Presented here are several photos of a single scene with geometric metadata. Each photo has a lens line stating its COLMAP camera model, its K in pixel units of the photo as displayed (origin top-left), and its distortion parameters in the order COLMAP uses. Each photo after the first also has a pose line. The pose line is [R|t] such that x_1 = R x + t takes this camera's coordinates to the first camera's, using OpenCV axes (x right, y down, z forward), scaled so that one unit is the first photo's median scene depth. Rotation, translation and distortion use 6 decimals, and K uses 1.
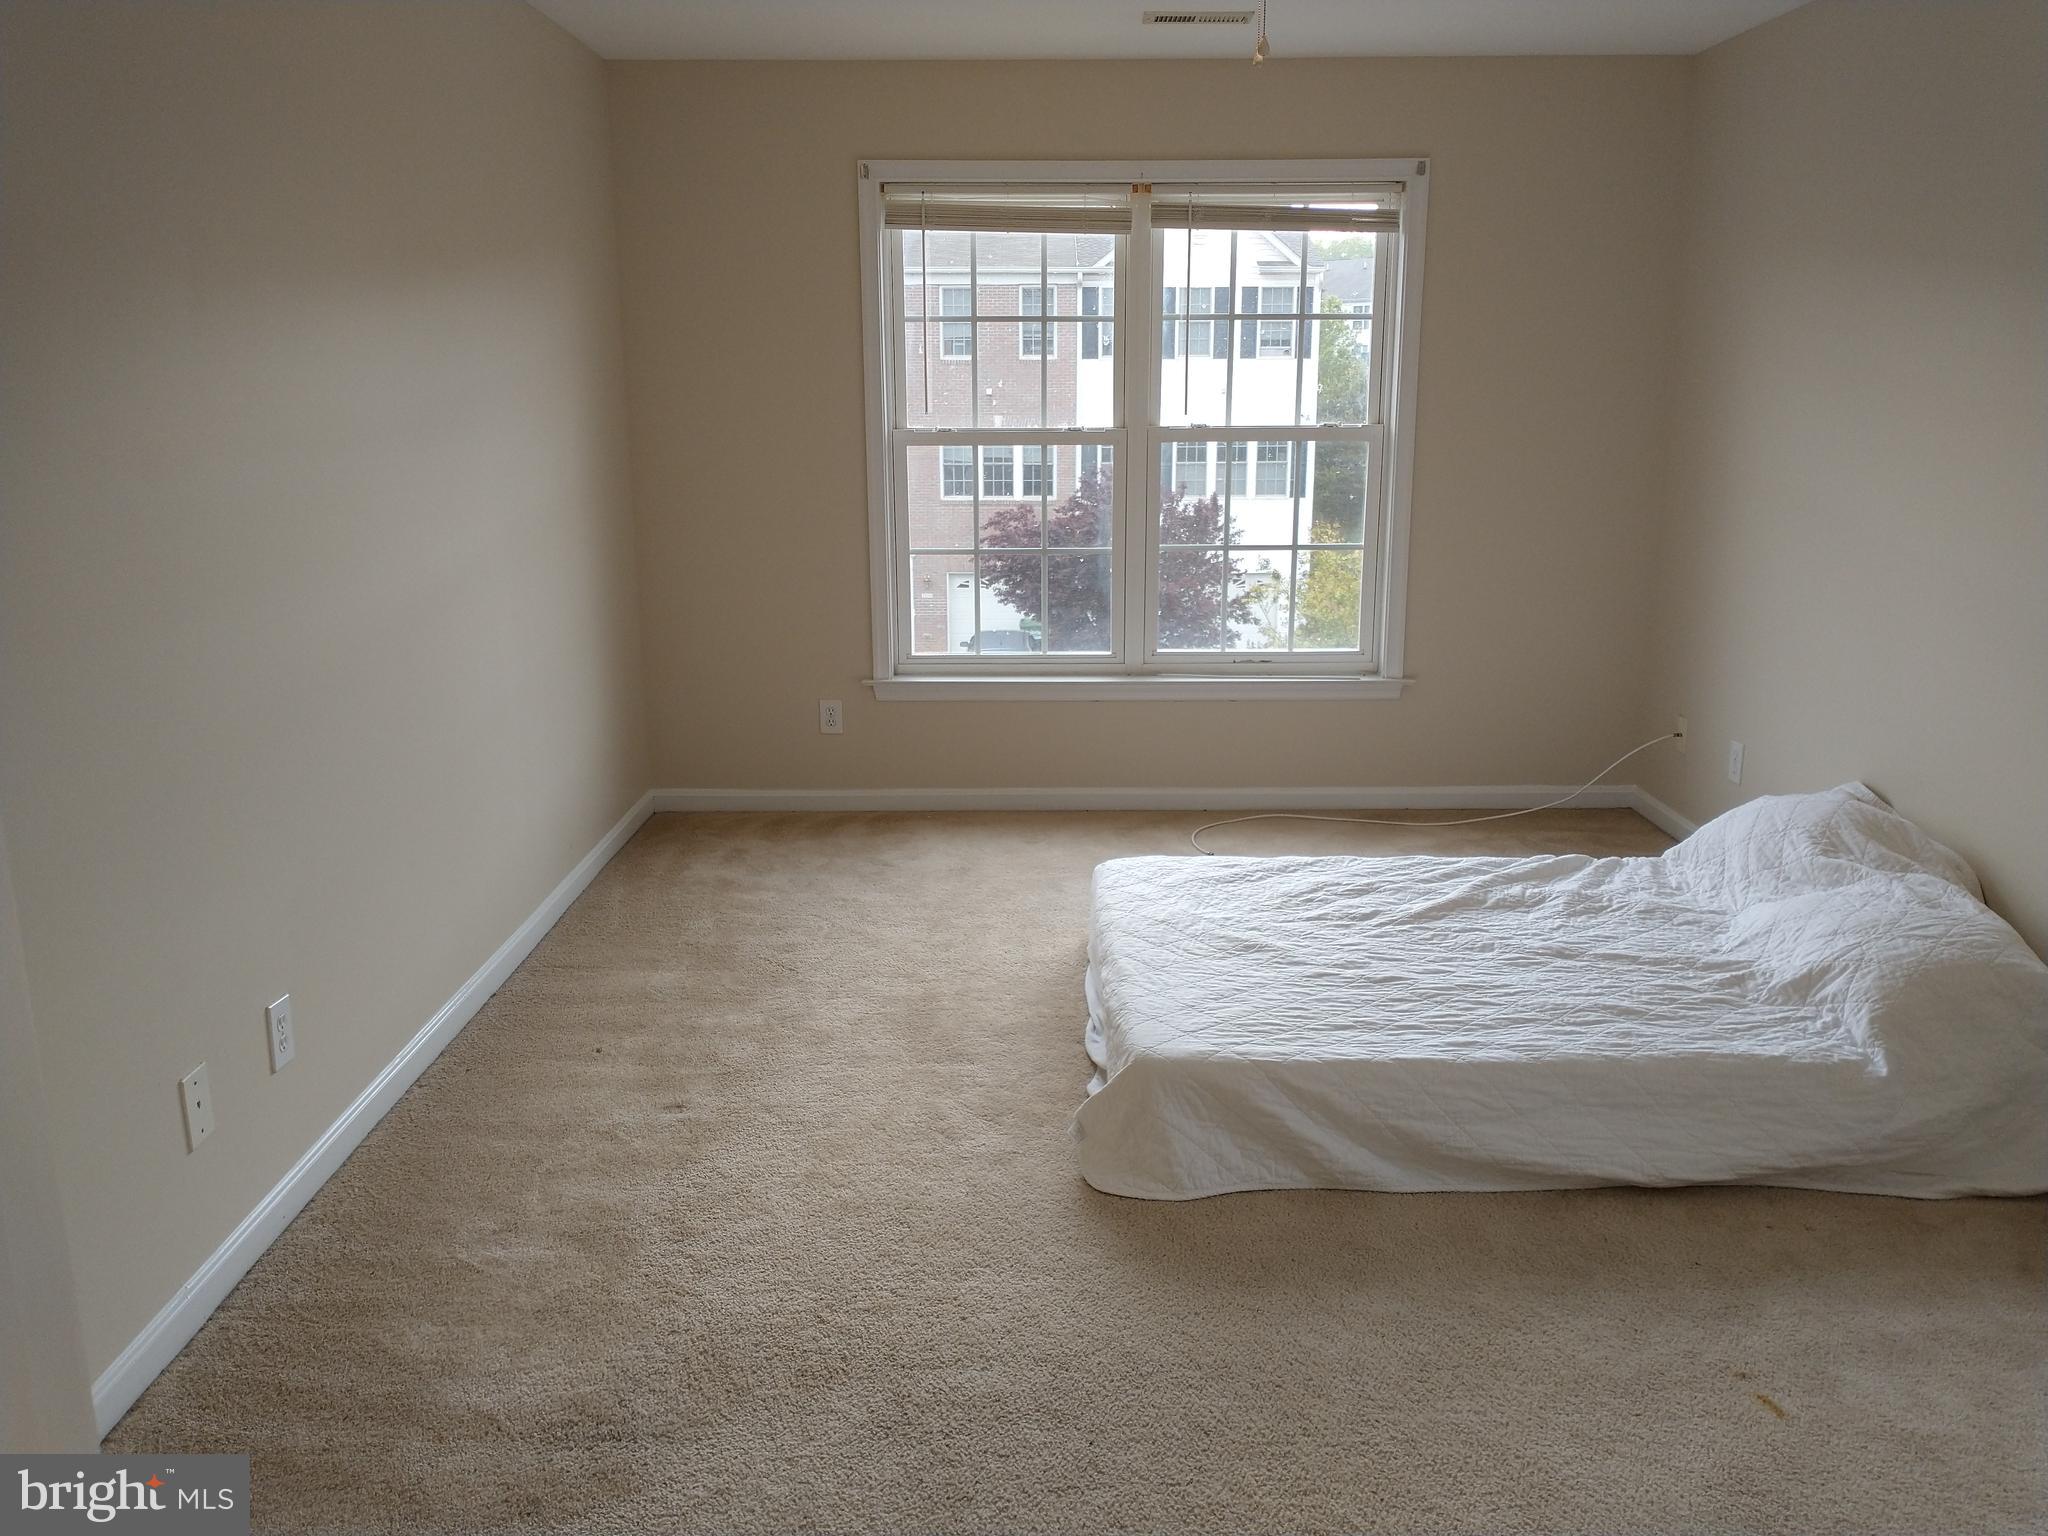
lens RADIAL K [[1636.7, 0, 1044.8], [0, 1636.7, 776.6], [0, 0, 1]] dist [0.044788, -0.104422]
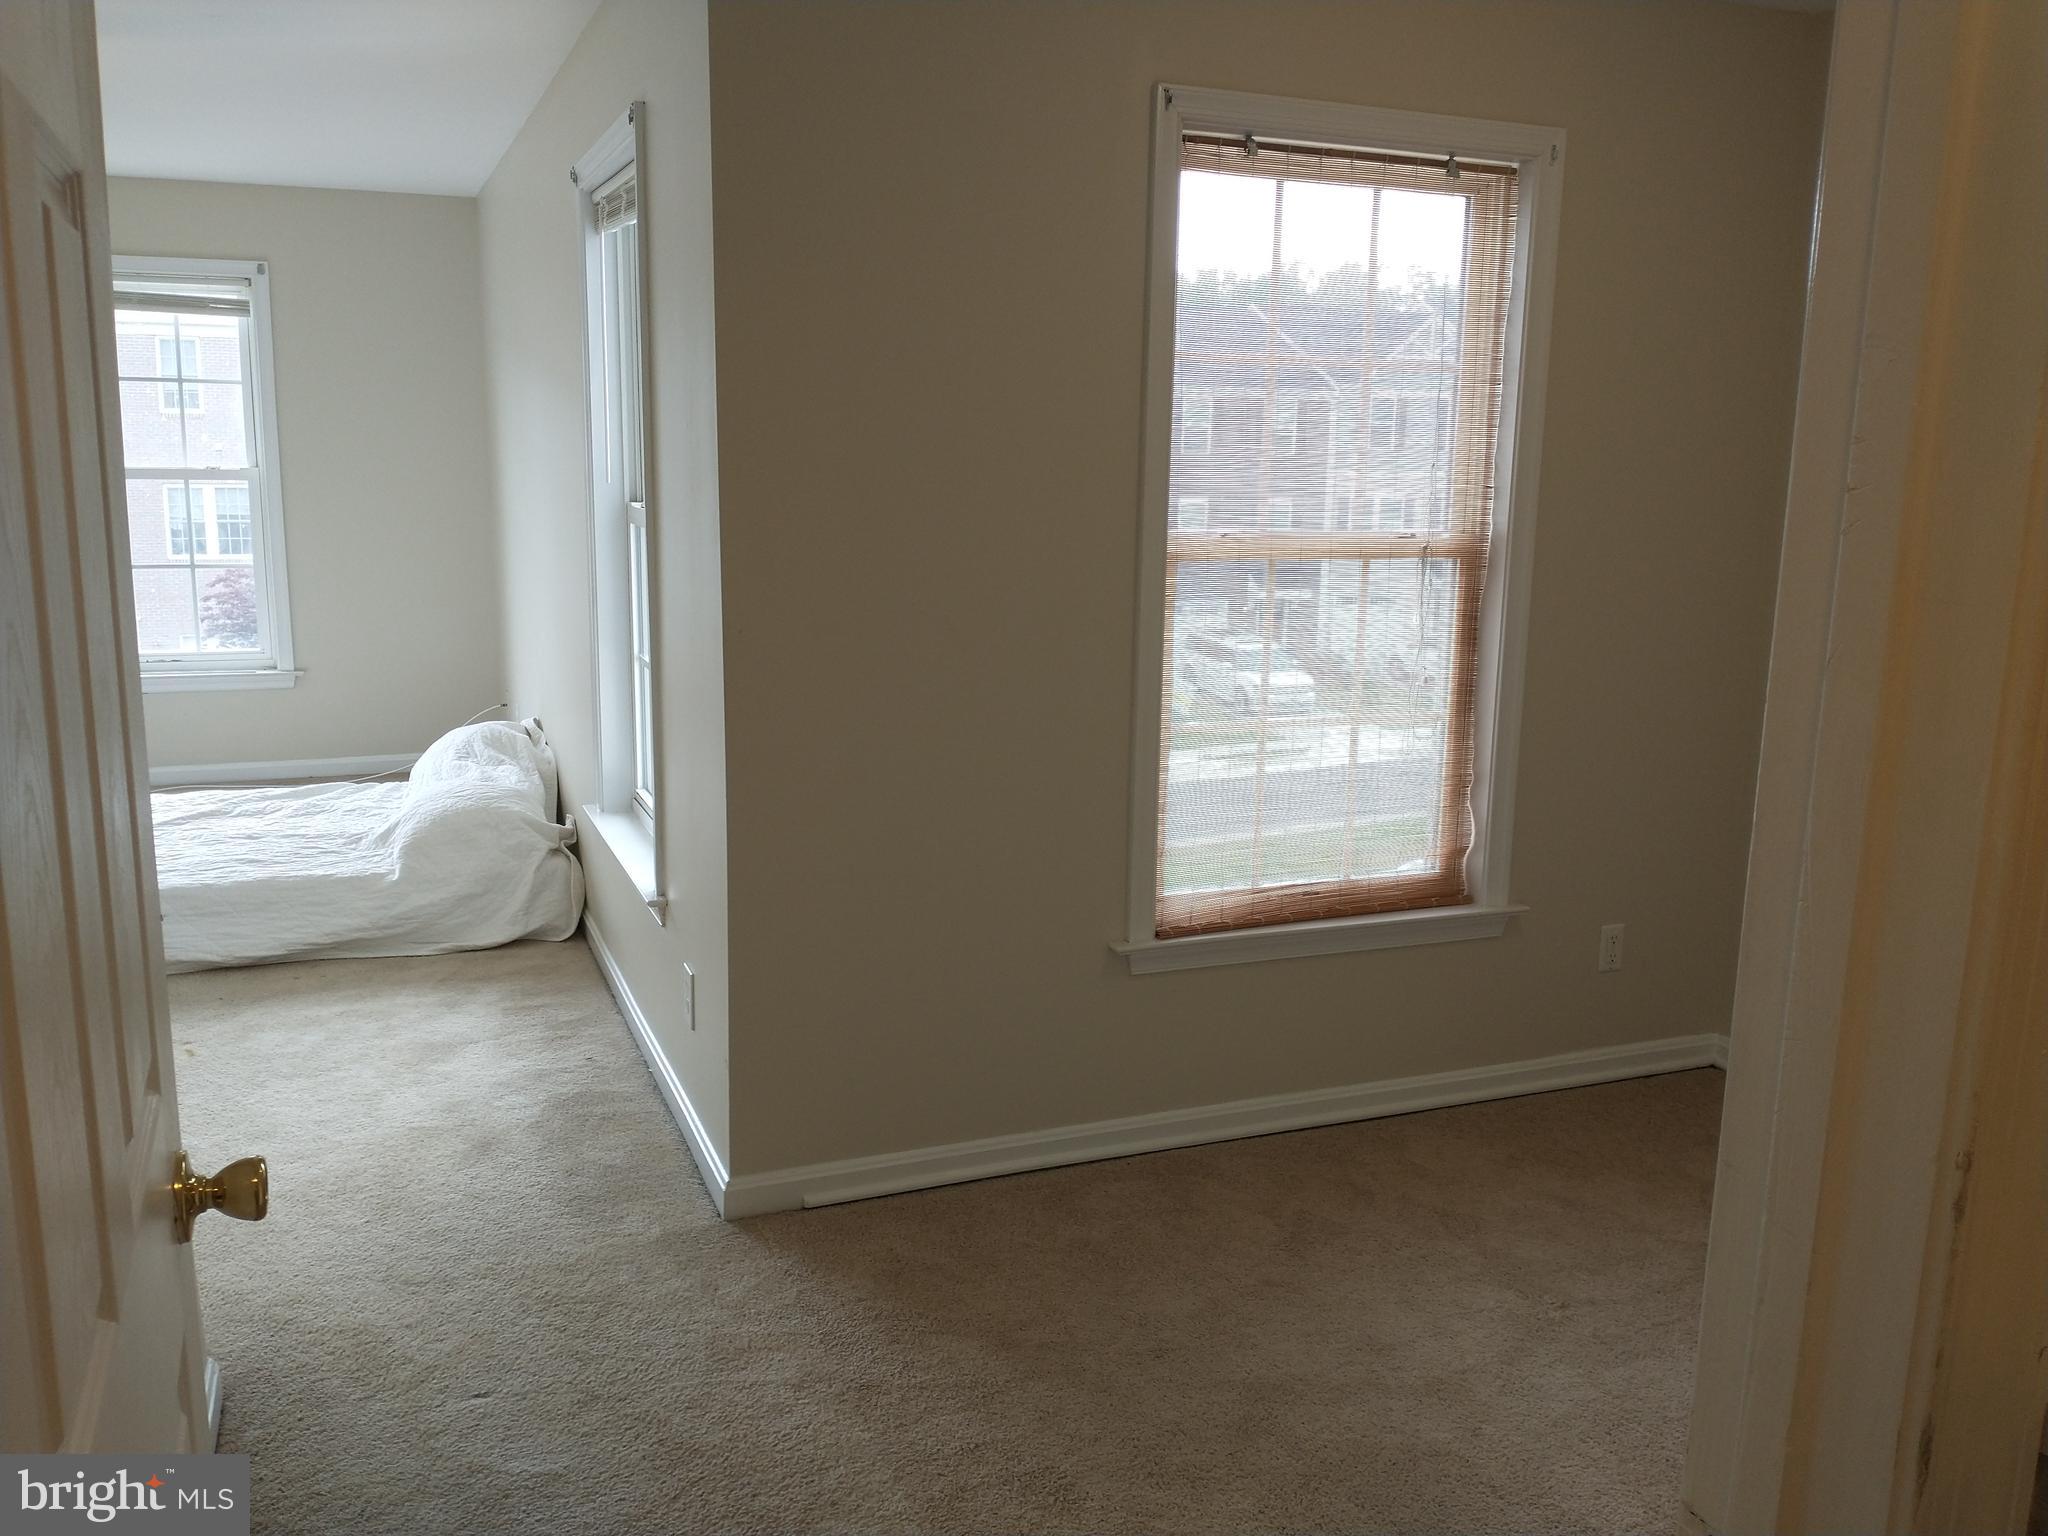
lens RADIAL K [[1636.7, 0, 1058.3], [0, 1636.7, 773.6], [0, 0, 1]] dist [0.044788, -0.104422]
pose [[0.921690, -0.050936, 0.384569, 0.376553], [0.066801, 0.997373, -0.027998, 0.127080], [-0.382132, 0.051495, 0.922672, -0.510139]]
